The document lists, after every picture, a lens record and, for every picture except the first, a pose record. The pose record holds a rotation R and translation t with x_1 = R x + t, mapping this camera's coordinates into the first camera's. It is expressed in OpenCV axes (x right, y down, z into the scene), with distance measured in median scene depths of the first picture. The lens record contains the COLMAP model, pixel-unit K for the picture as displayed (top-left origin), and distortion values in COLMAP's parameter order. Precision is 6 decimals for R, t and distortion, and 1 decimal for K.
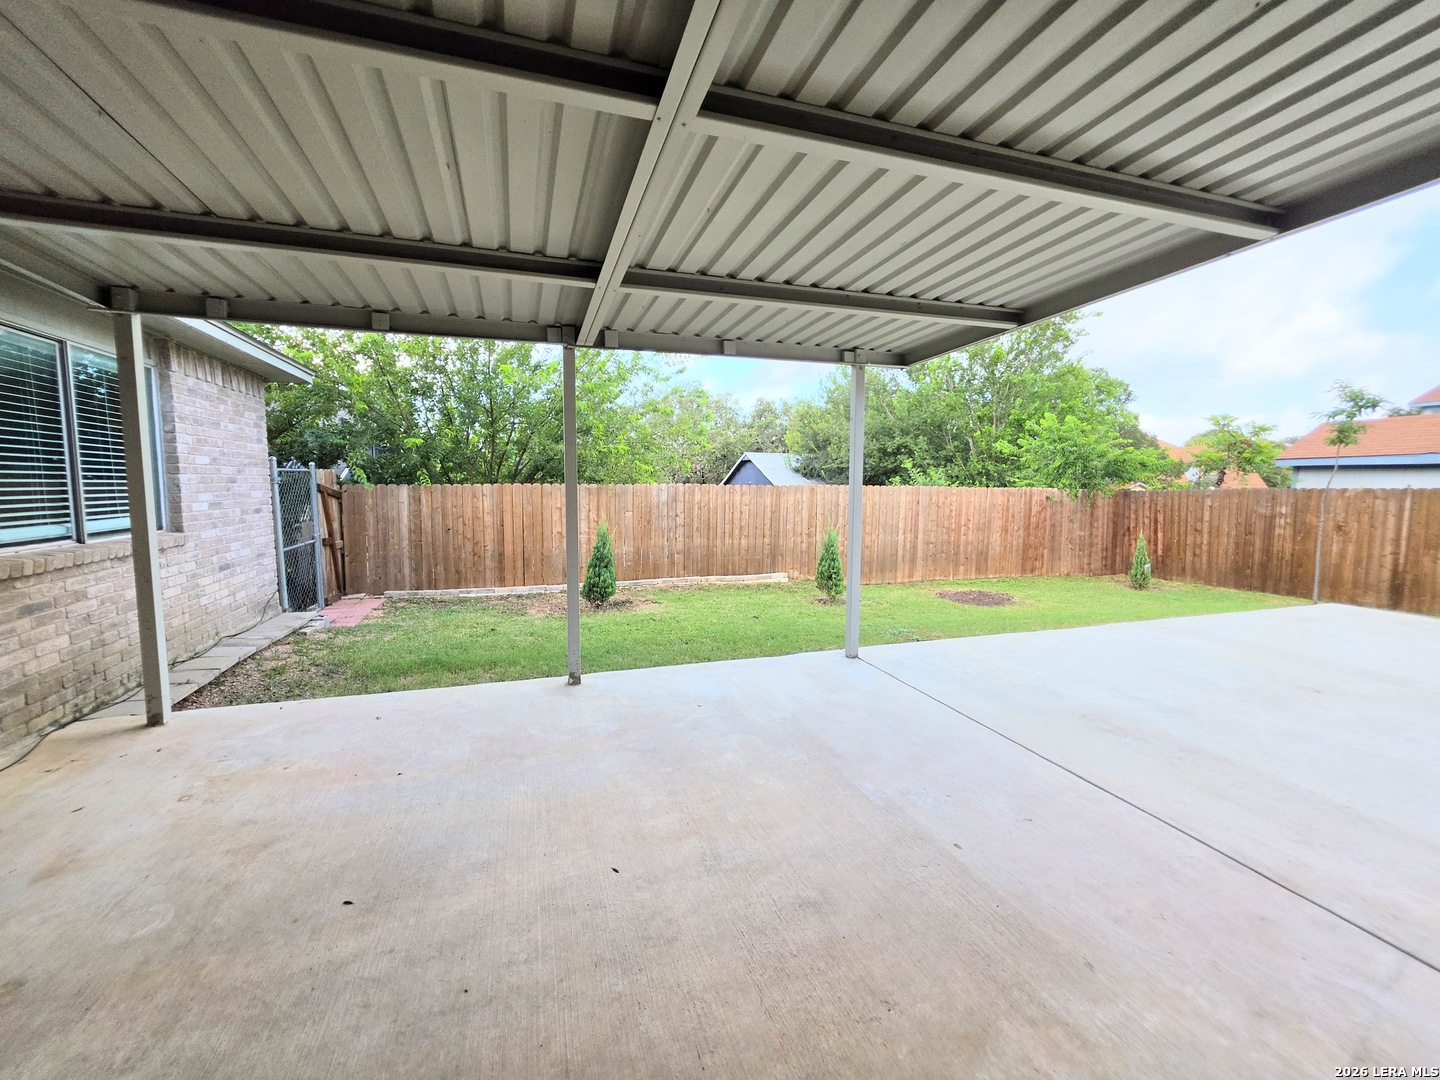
lens RADIAL K [[580.2, 0, 717.2], [0, 580.2, 533.9], [0, 0, 1]] dist [-0.003106, 0.001185]
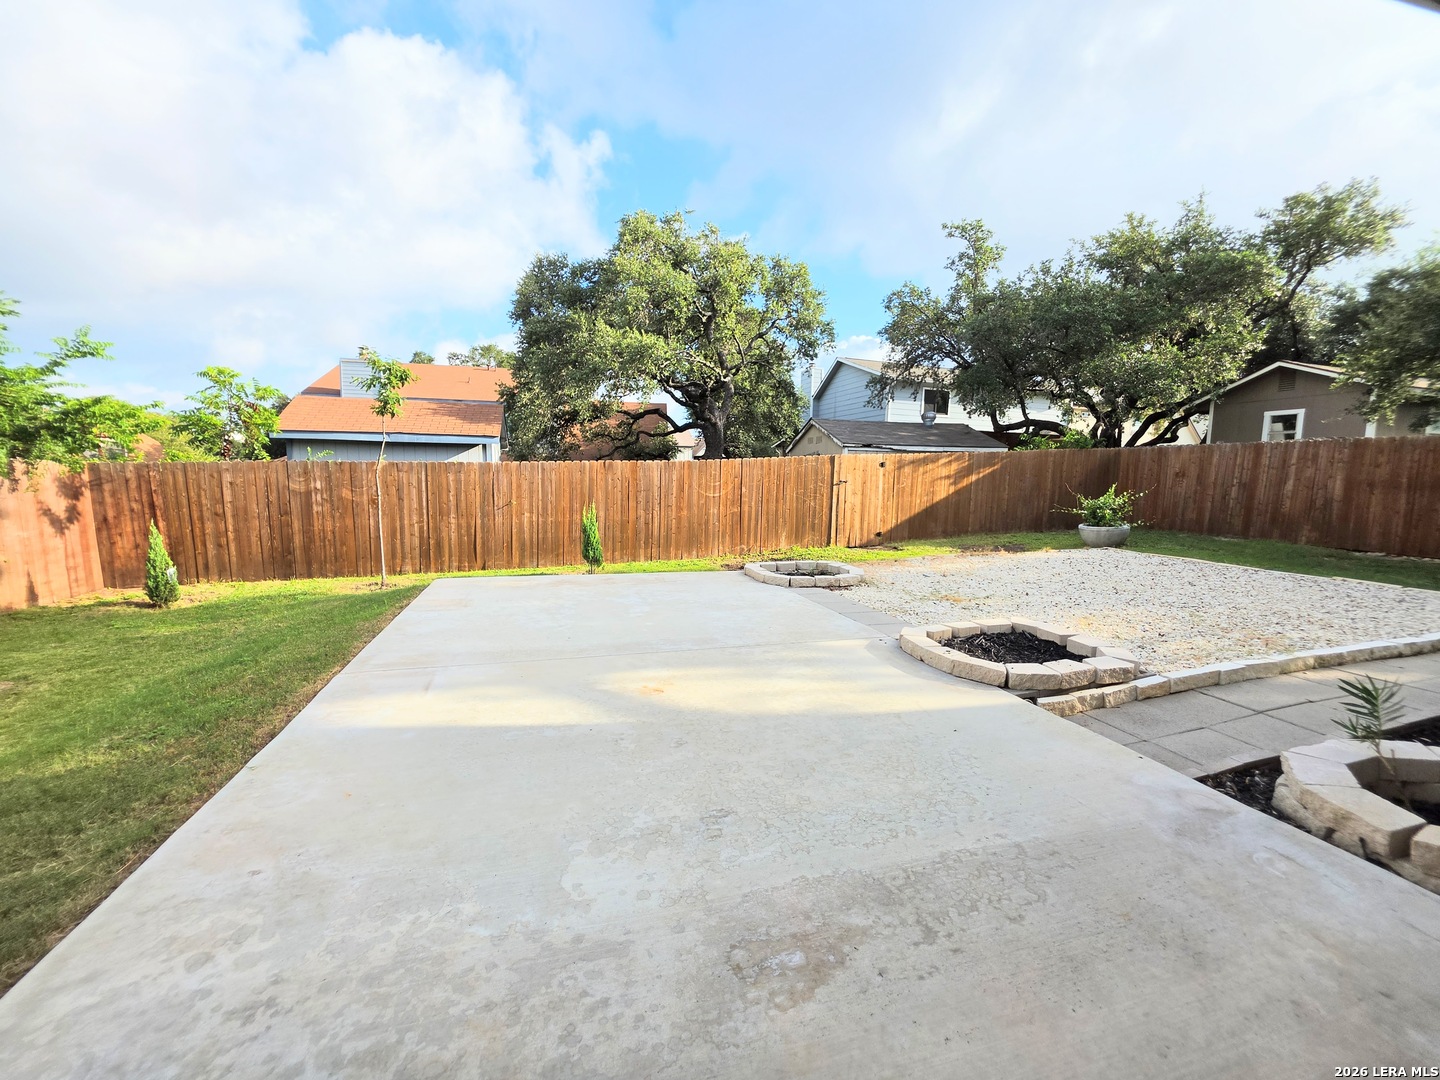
lens RADIAL K [[580.2, 0, 722.4], [0, 580.2, 539.8], [0, 0, 1]] dist [-0.003106, 0.001185]
pose [[0.023035, -0.125161, 0.991869, 0.069994], [0.067307, 0.990075, 0.123371, -0.023698], [-0.997466, 0.063918, 0.031231, 0.312330]]
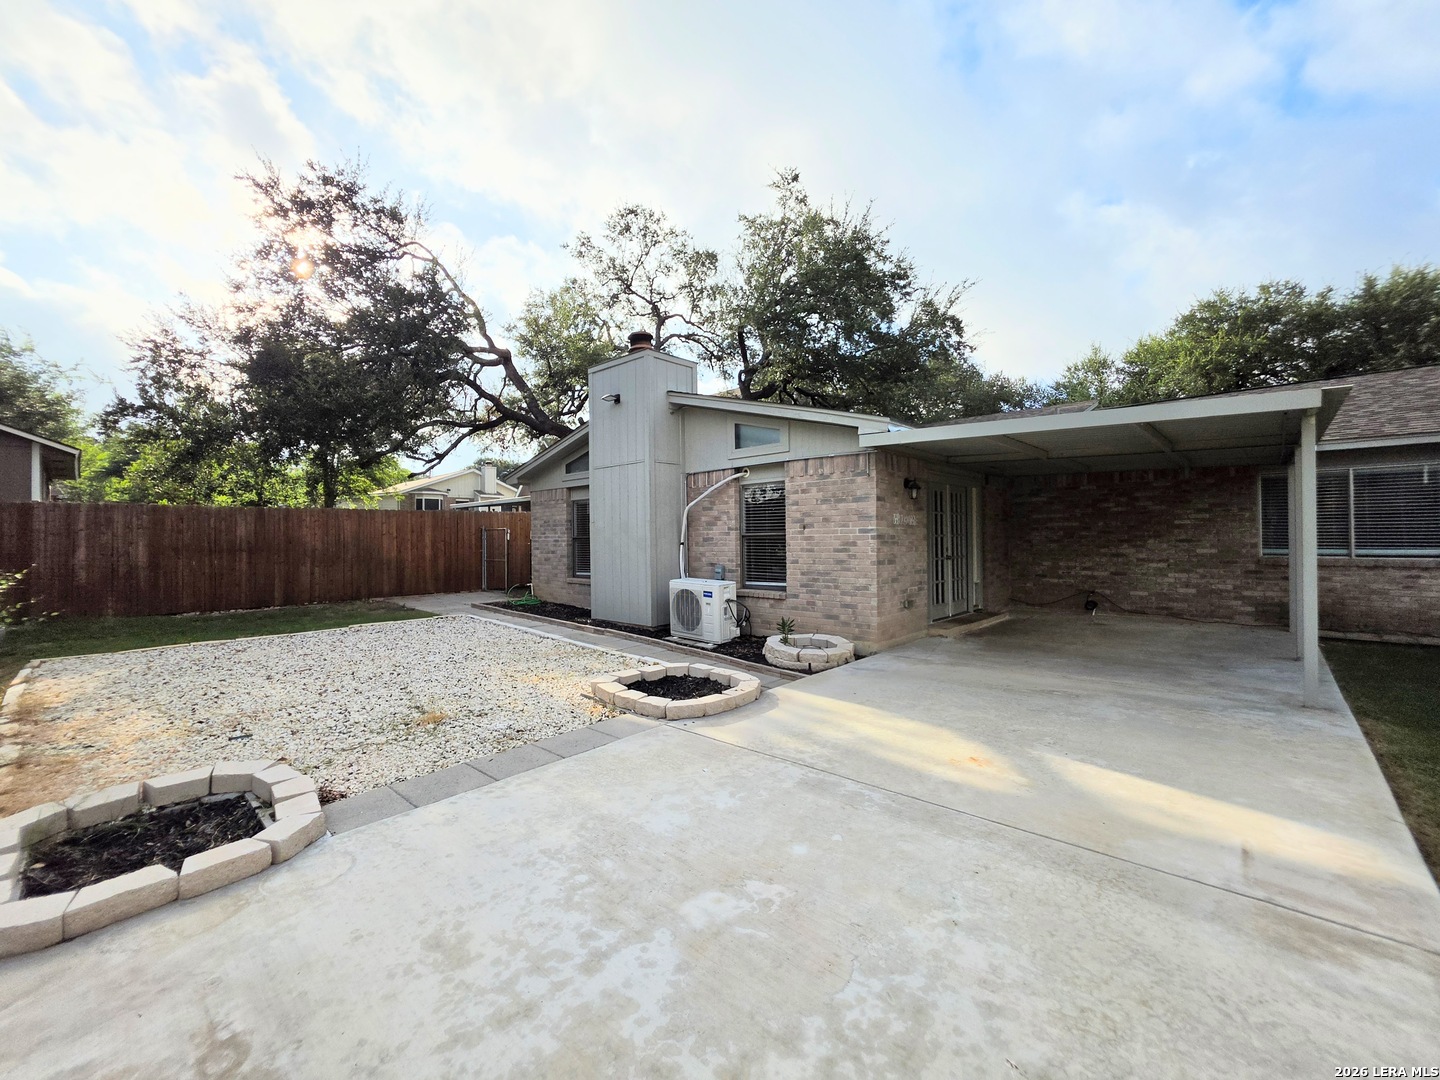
lens RADIAL K [[580.2, 0, 722.6], [0, 580.2, 535.1], [0, 0, 1]] dist [-0.003106, 0.001185]
pose [[-0.877153, -0.004188, -0.480192, 0.657336], [-0.041521, 0.996879, 0.067150, -0.053493], [0.478412, 0.078839, -0.874589, 0.575387]]
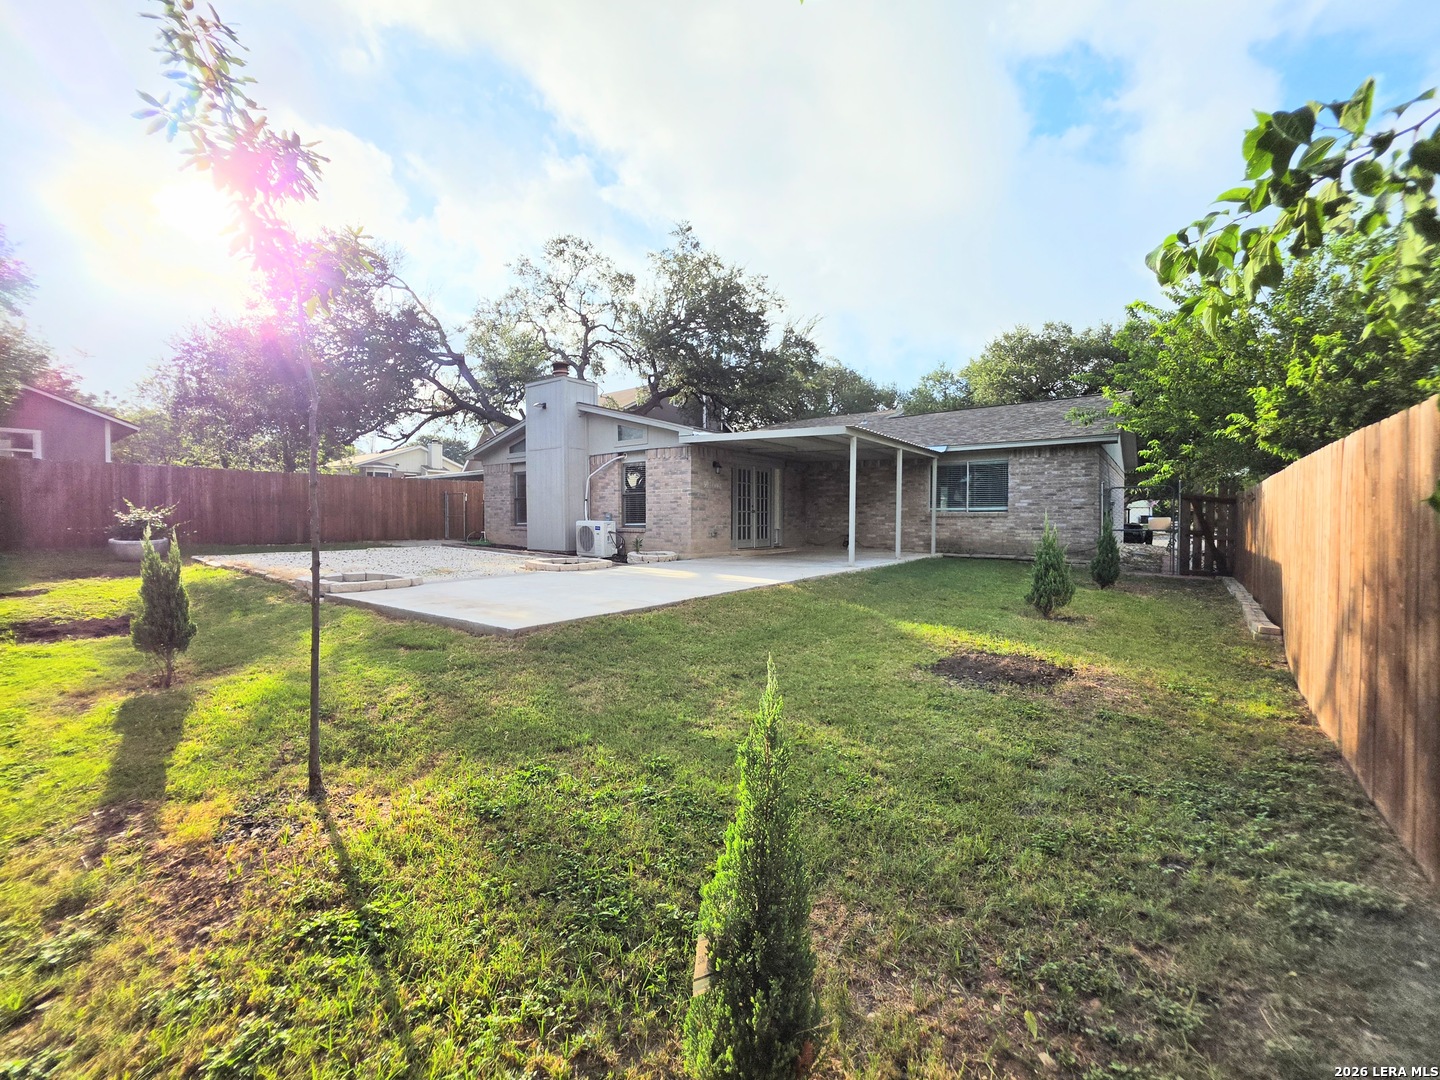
lens RADIAL K [[580.2, 0, 720.6], [0, 580.2, 537.9], [0, 0, 1]] dist [-0.003106, 0.001185]
pose [[-0.830207, 0.002726, -0.557449, 0.786939], [-0.061600, 0.993415, 0.096598, -0.043318], [0.554042, 0.114535, -0.824572, 1.077538]]
